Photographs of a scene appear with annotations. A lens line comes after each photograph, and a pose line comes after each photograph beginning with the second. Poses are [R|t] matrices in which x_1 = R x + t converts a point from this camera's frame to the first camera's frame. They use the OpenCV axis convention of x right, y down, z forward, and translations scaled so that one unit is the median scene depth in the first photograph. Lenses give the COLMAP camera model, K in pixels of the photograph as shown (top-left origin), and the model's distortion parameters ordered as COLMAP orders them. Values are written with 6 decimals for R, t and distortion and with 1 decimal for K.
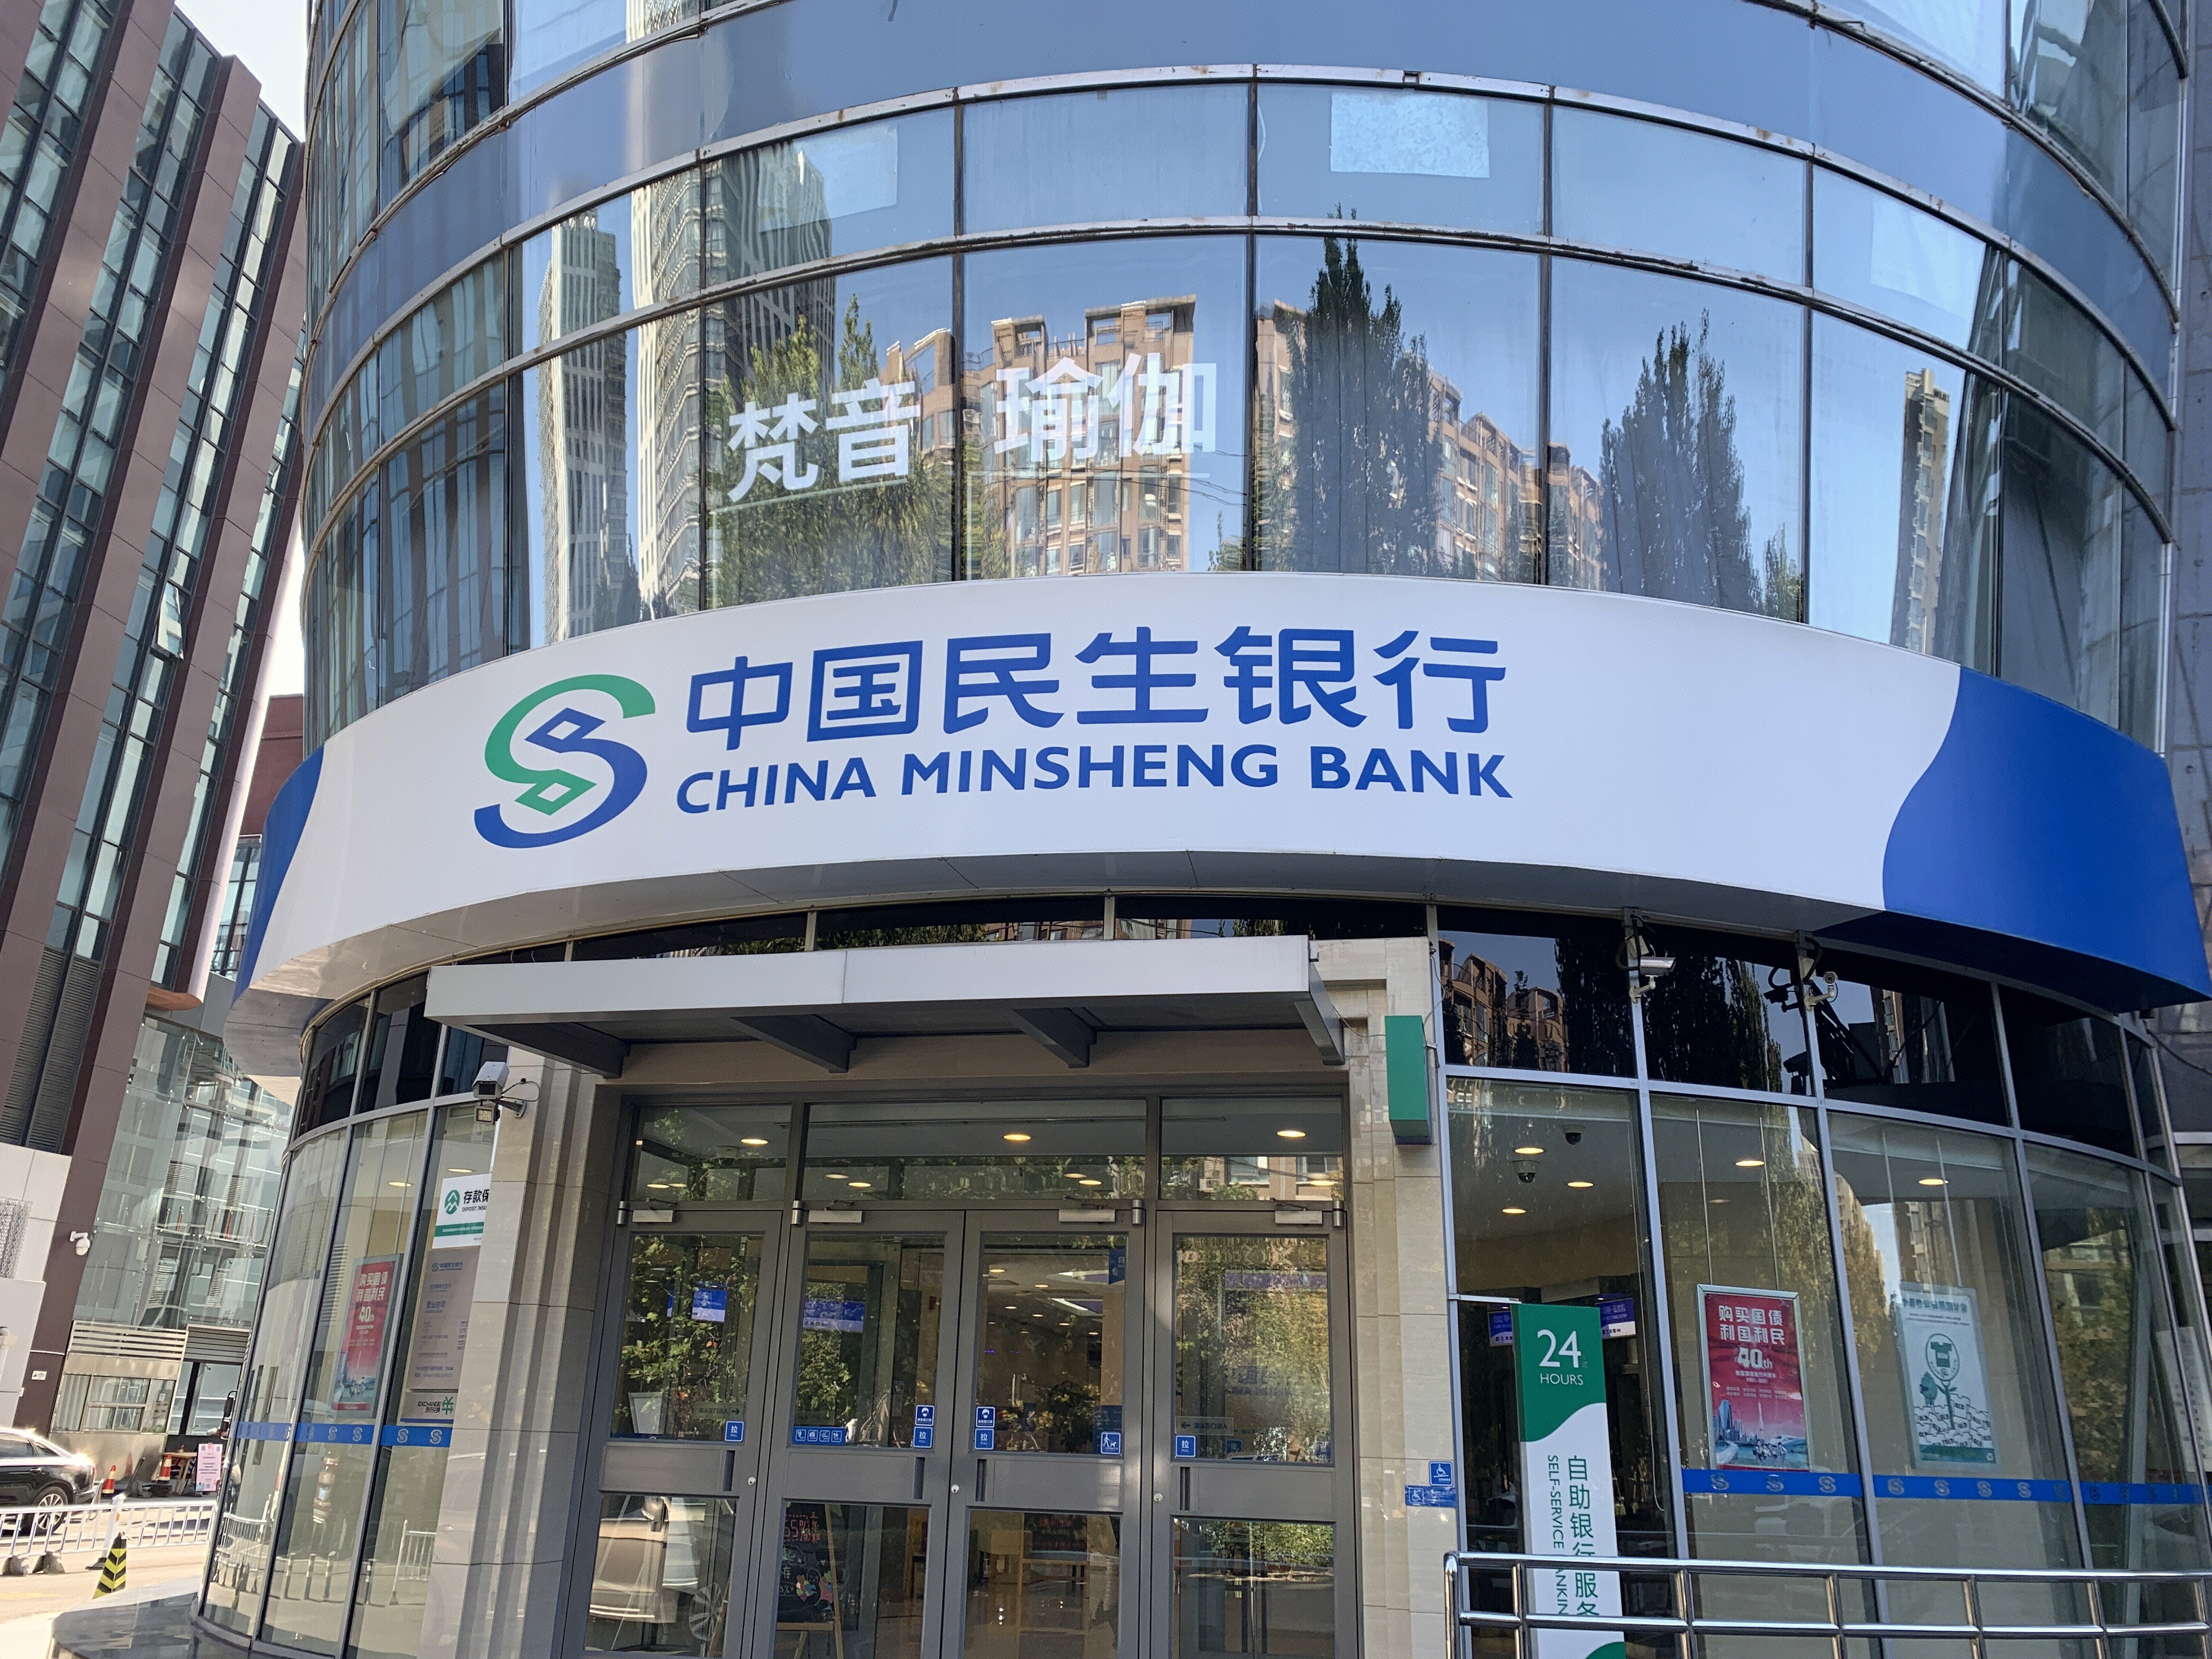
lens RADIAL K [[1672.9, 0, 1106.7], [0, 1672.9, 829.8], [0, 0, 1]] dist [0.017107, -0.012754]
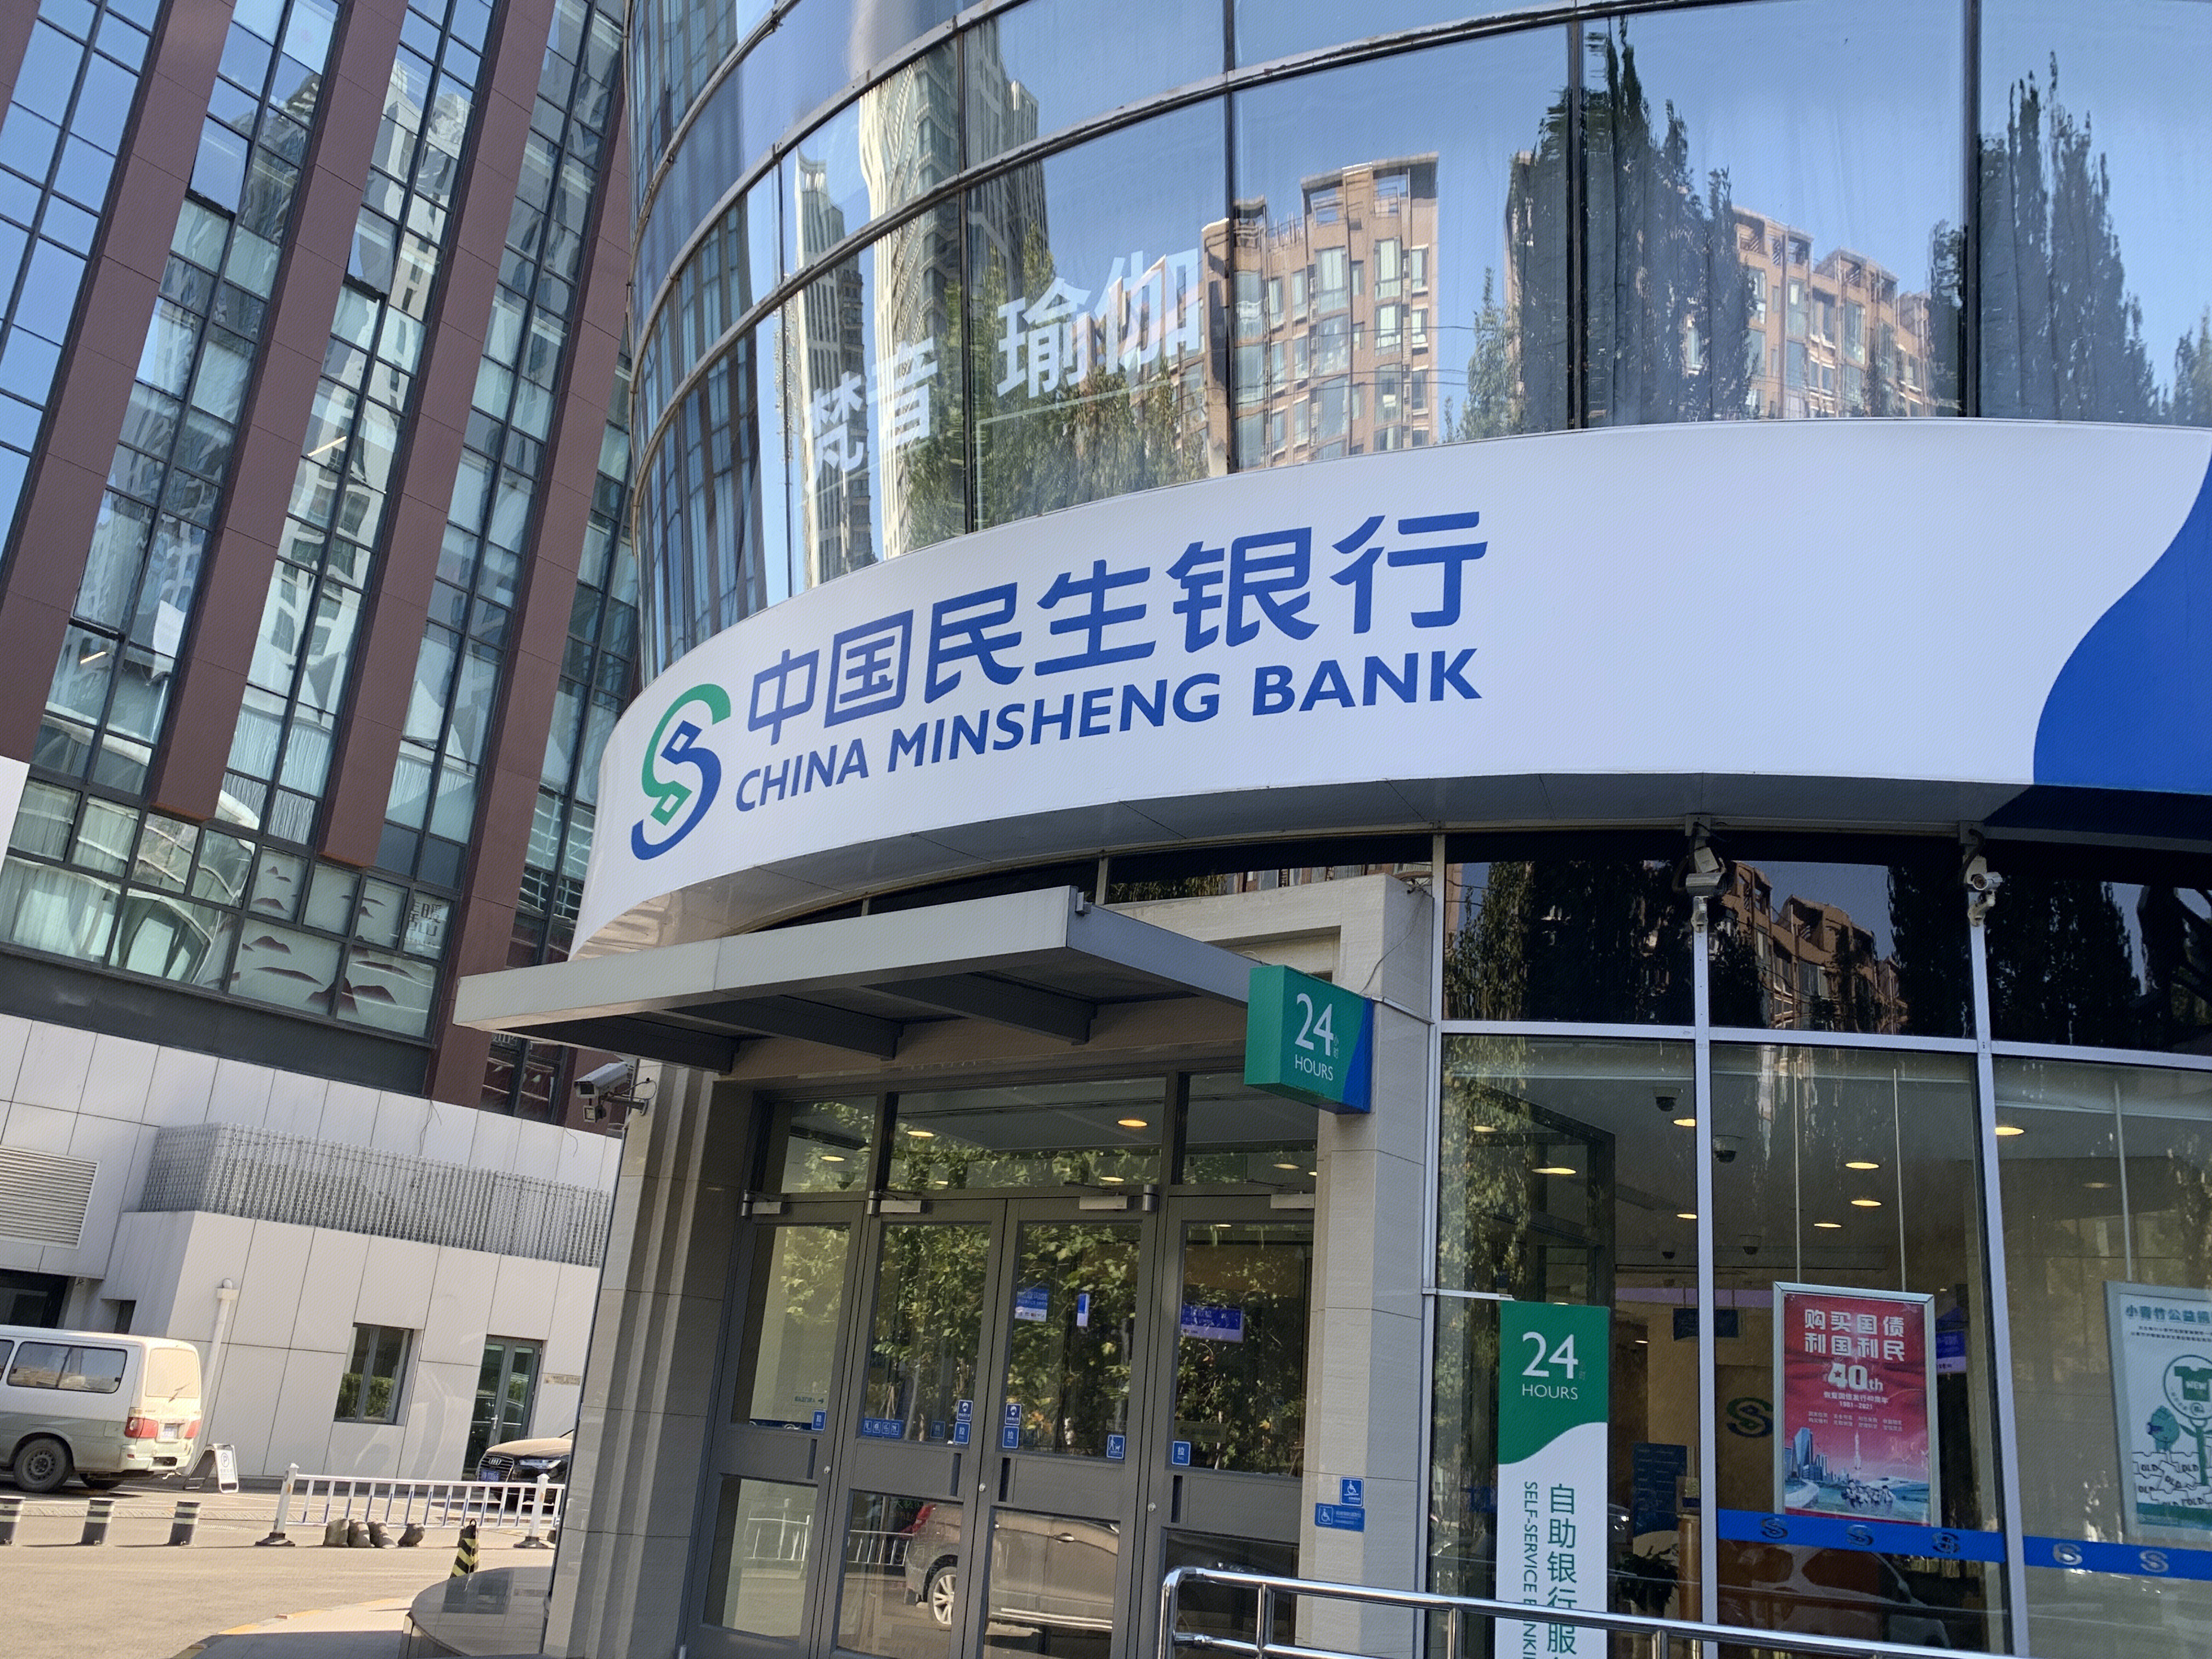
lens RADIAL K [[1893.0, 0, 1103.9], [0, 1893.0, 832.6], [0, 0, 1]] dist [0.014924, -0.013908]
pose [[0.895290, -0.093835, -0.435489, 0.463884], [0.101609, 0.994809, -0.005463, 0.032496], [0.433741, -0.039358, 0.900177, 0.066381]]
